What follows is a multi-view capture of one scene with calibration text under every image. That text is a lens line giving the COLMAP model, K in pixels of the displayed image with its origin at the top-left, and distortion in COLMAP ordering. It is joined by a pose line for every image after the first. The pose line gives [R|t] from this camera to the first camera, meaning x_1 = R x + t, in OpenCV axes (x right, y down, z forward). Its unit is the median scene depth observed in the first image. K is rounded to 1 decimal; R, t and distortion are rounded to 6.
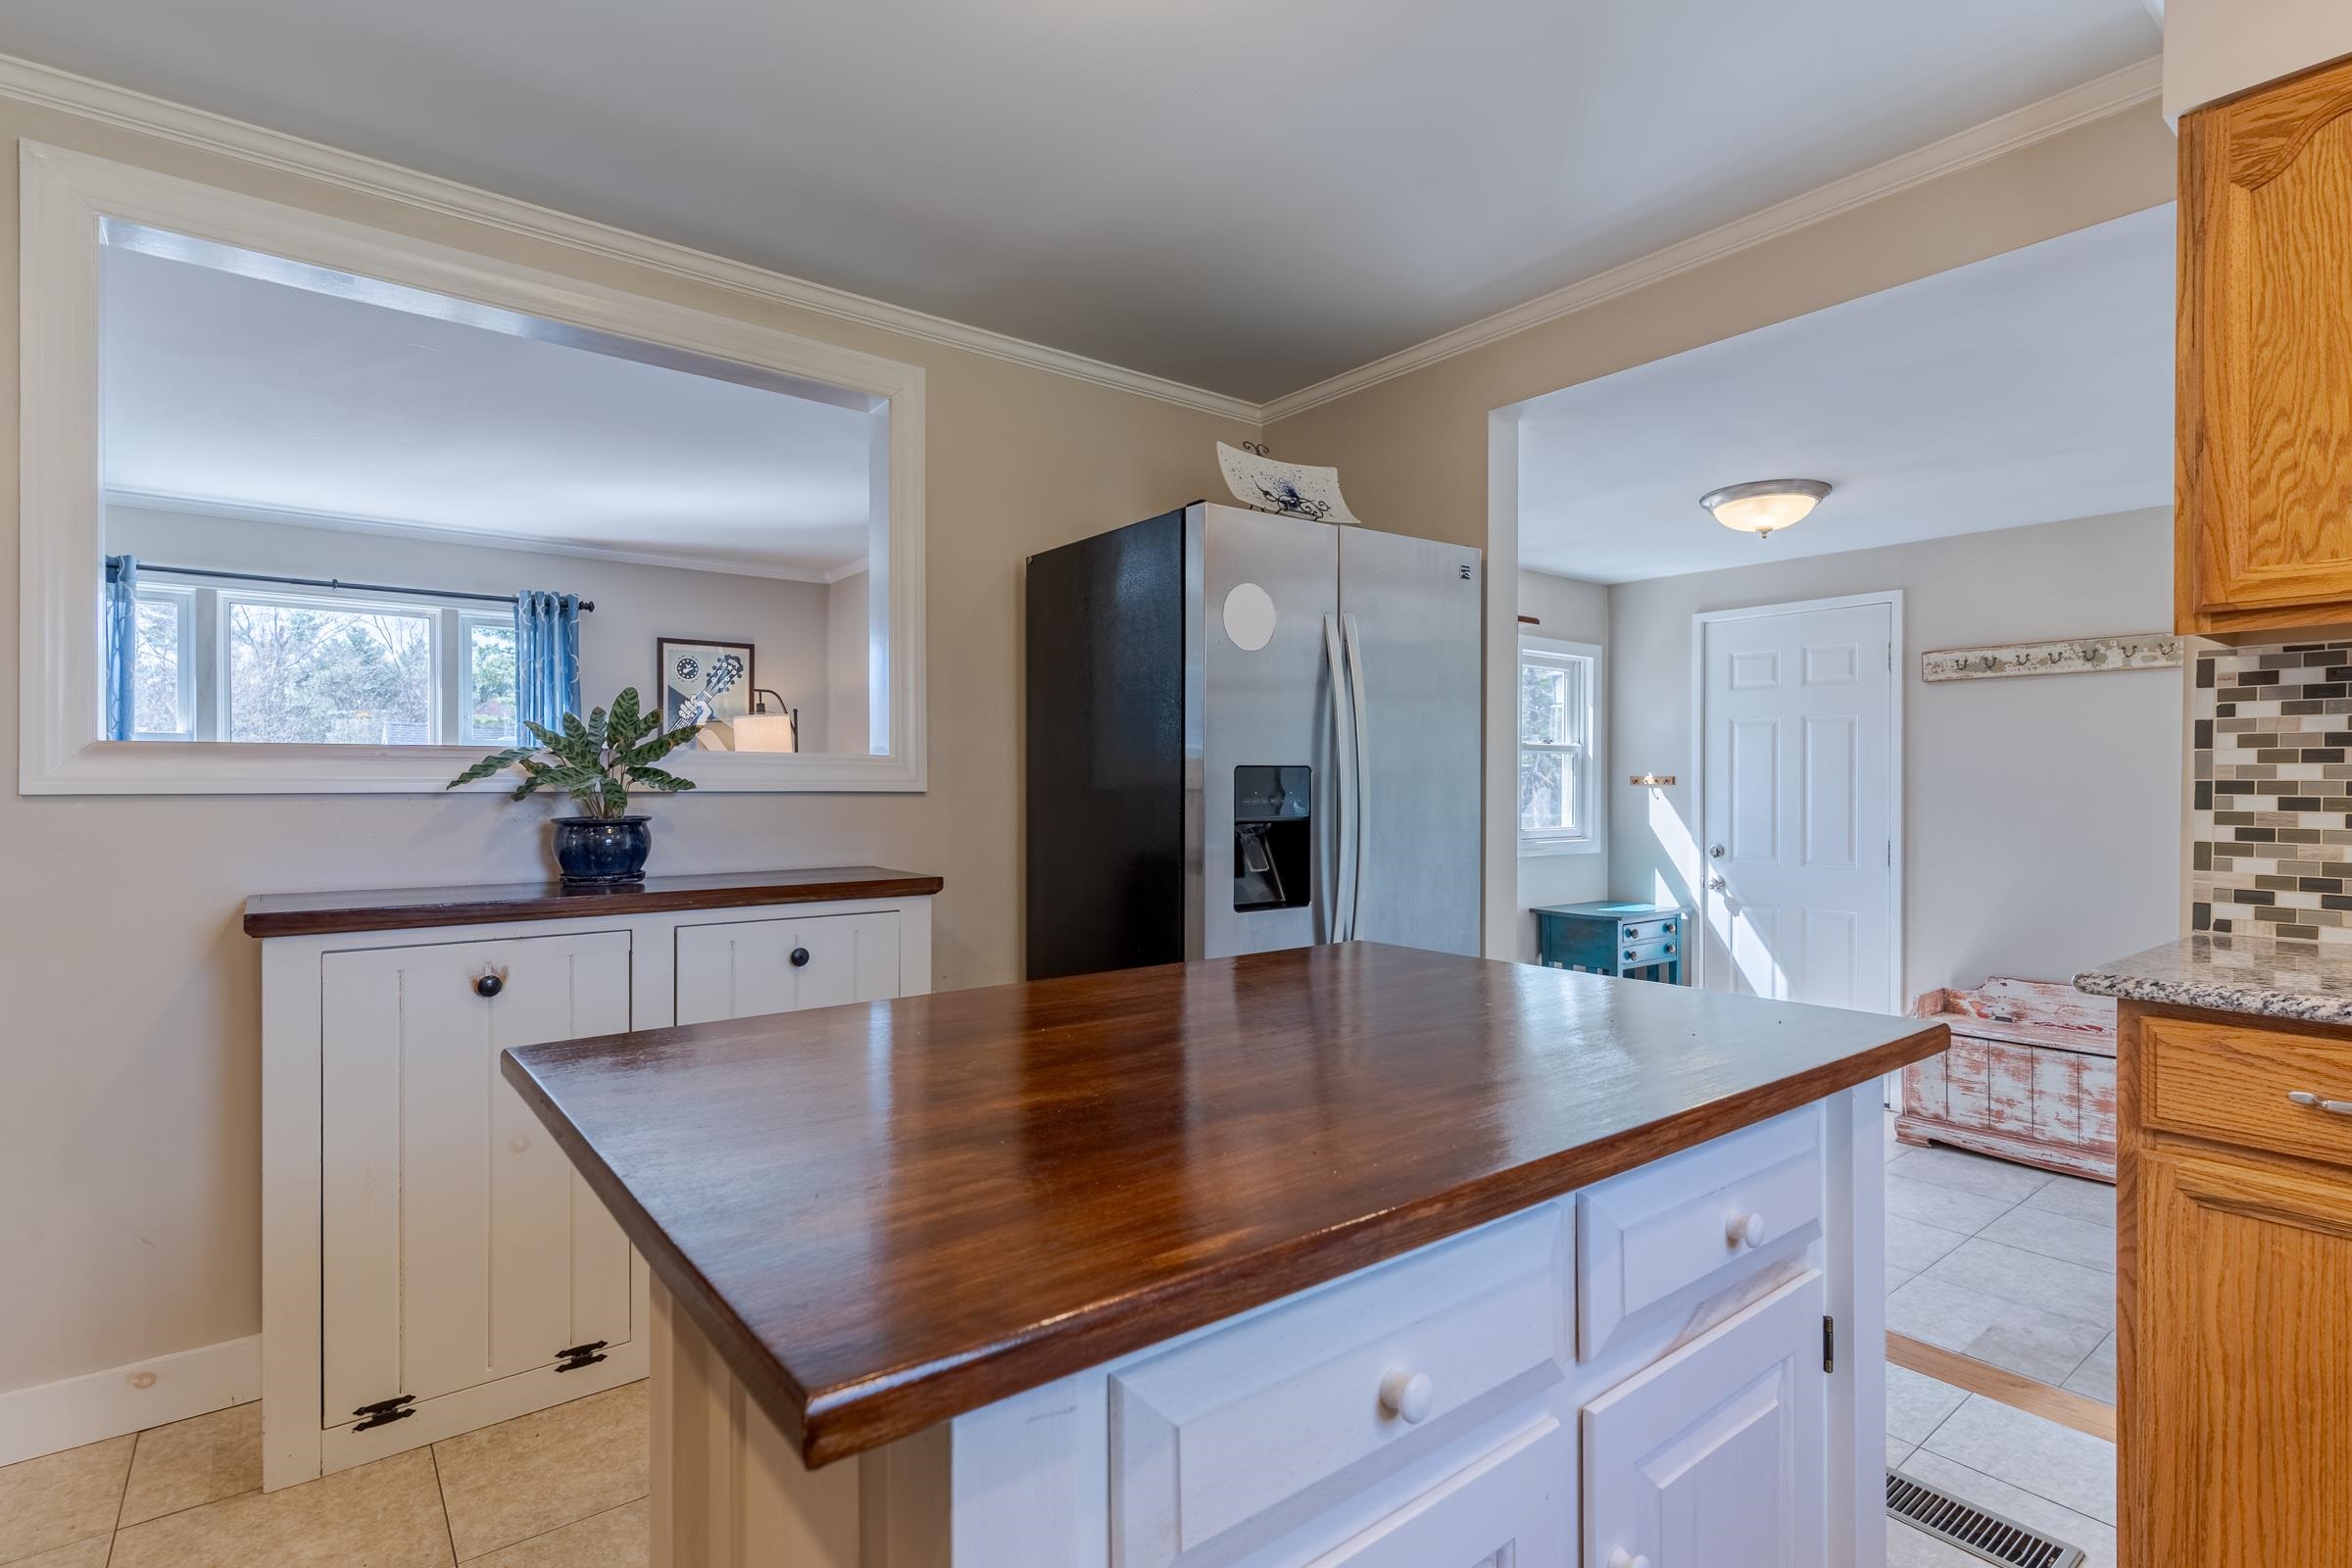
lens RADIAL K [[1127.3, 0, 1169.9], [0, 1127.3, 783.7], [0, 0, 1]] dist [-0.001341, -0.001977]
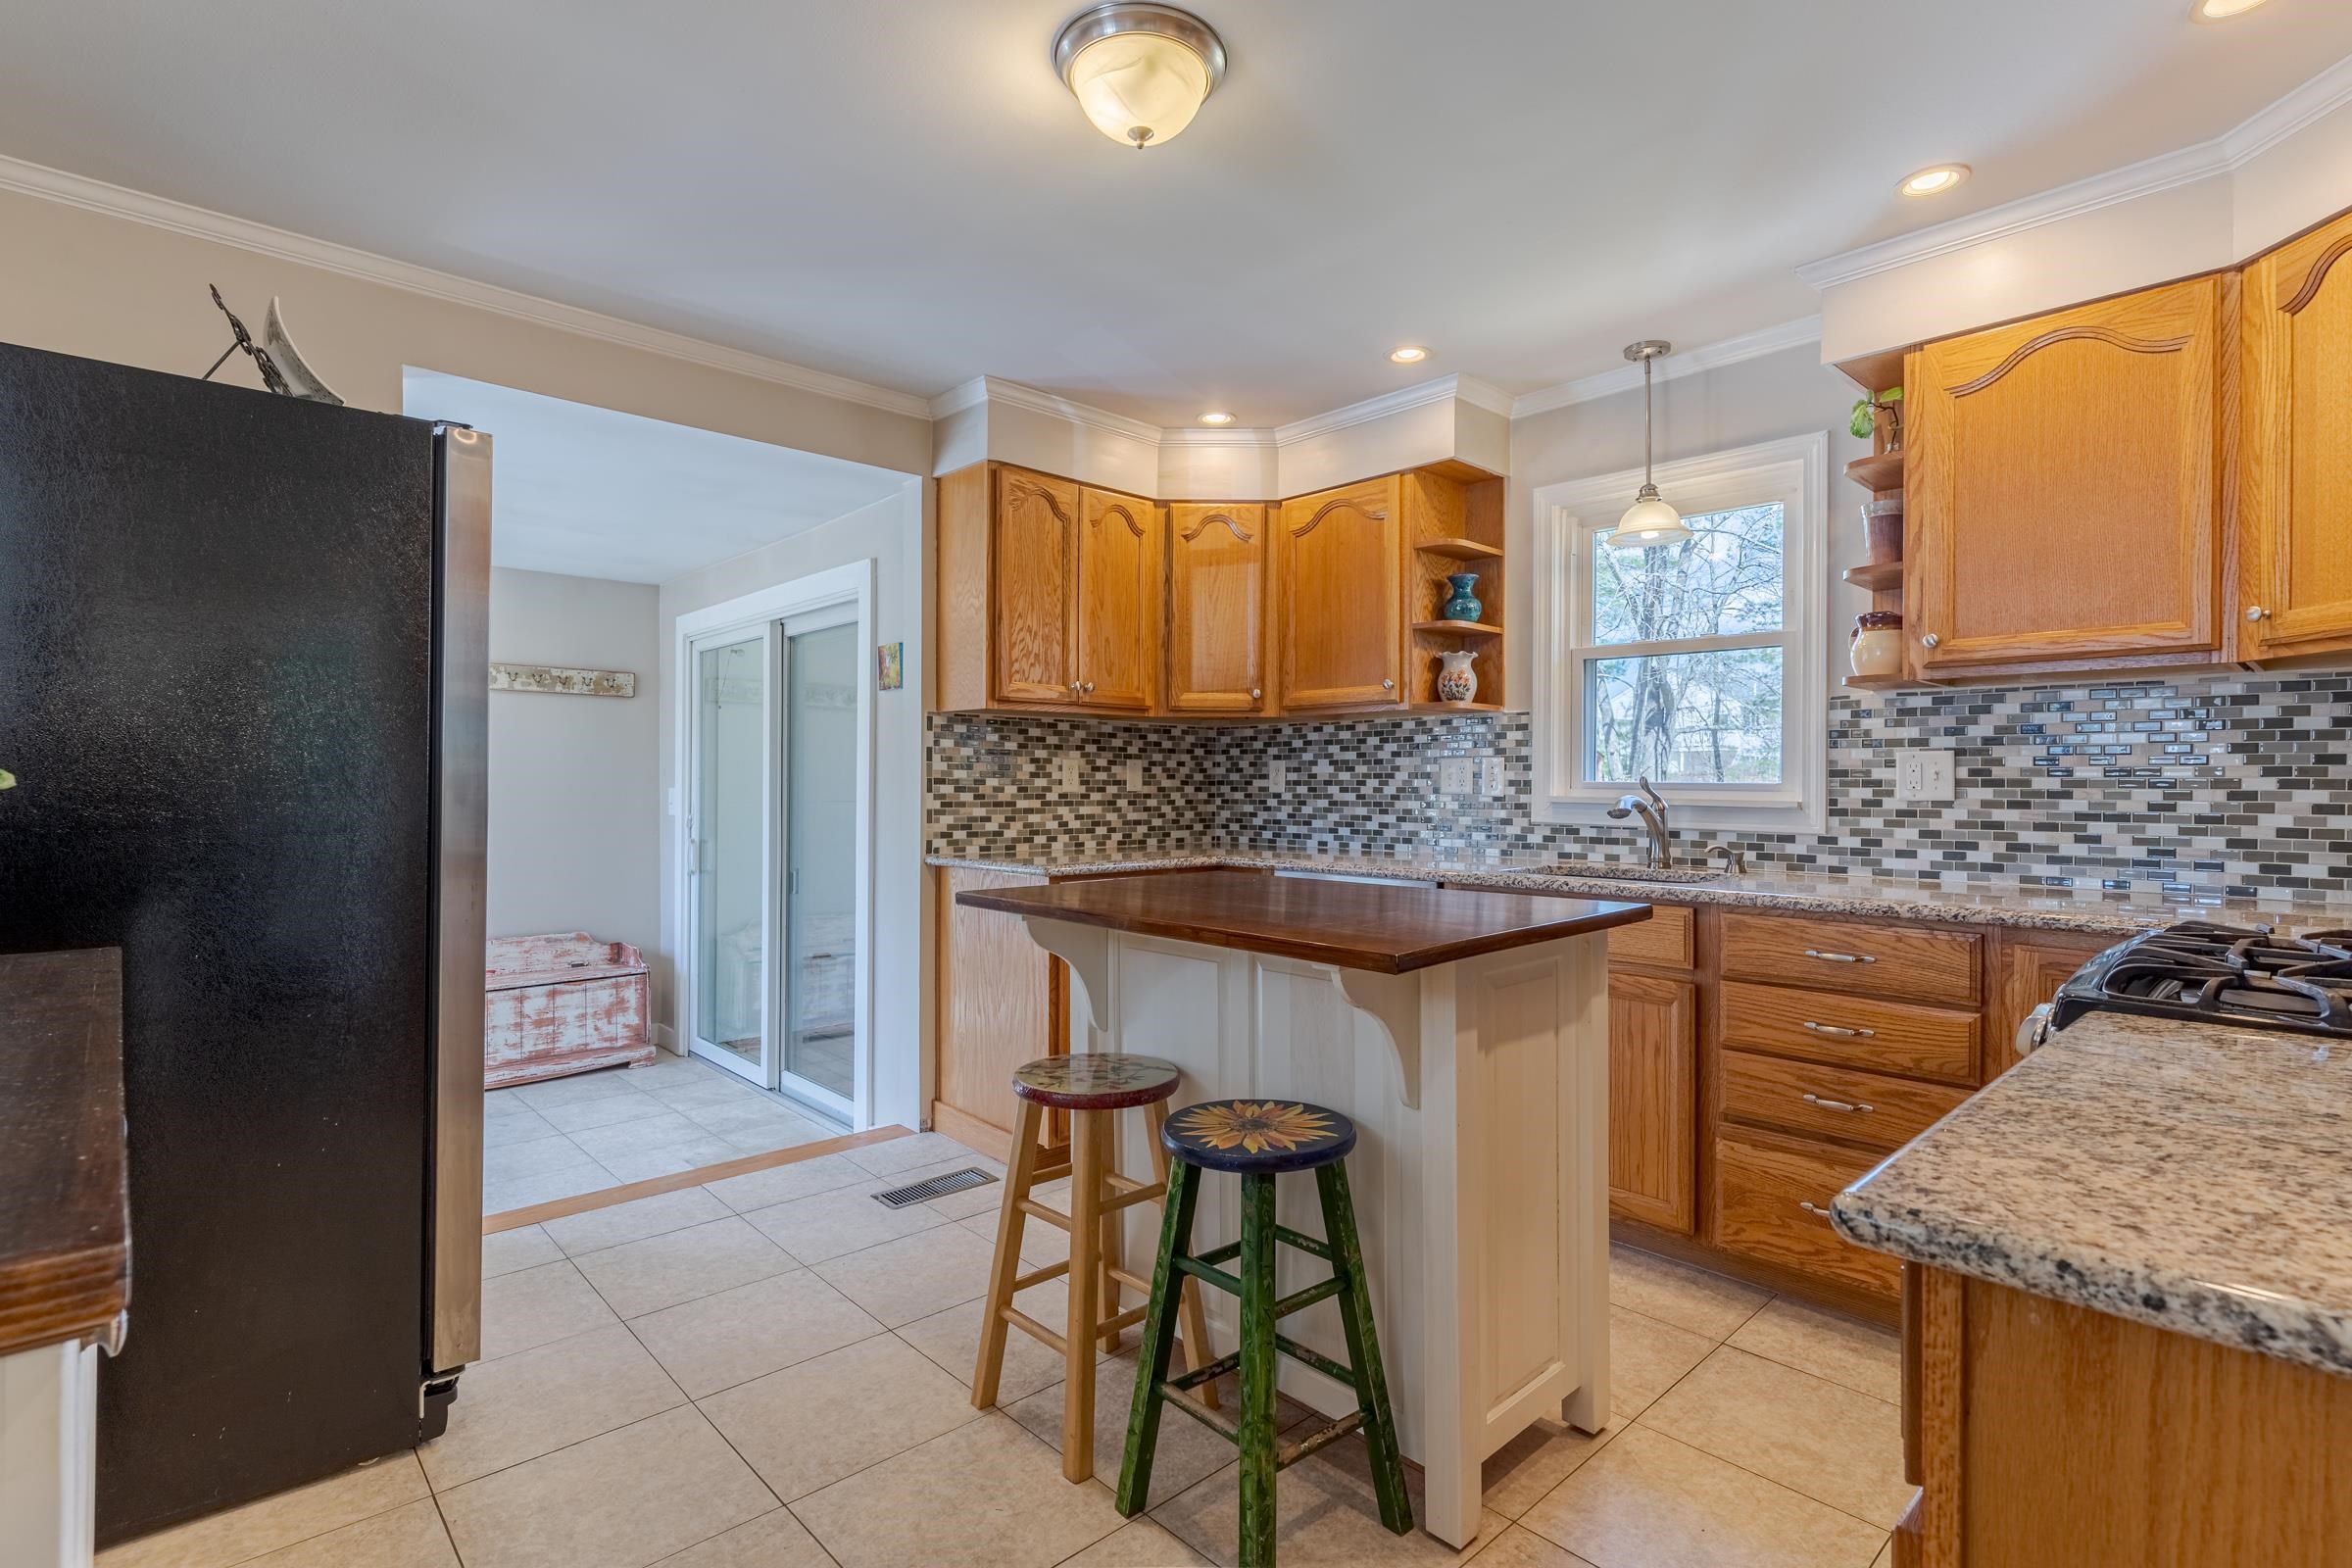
lens RADIAL K [[1127.3, 0, 1169.9], [0, 1127.3, 783.7], [0, 0, 1]] dist [-0.001341, -0.001977]
pose [[-0.077566, -0.000894, 0.996987, -1.102023], [-0.004161, 0.999991, 0.000573, 0.004829], [-0.996979, -0.004104, -0.077569, 0.748903]]
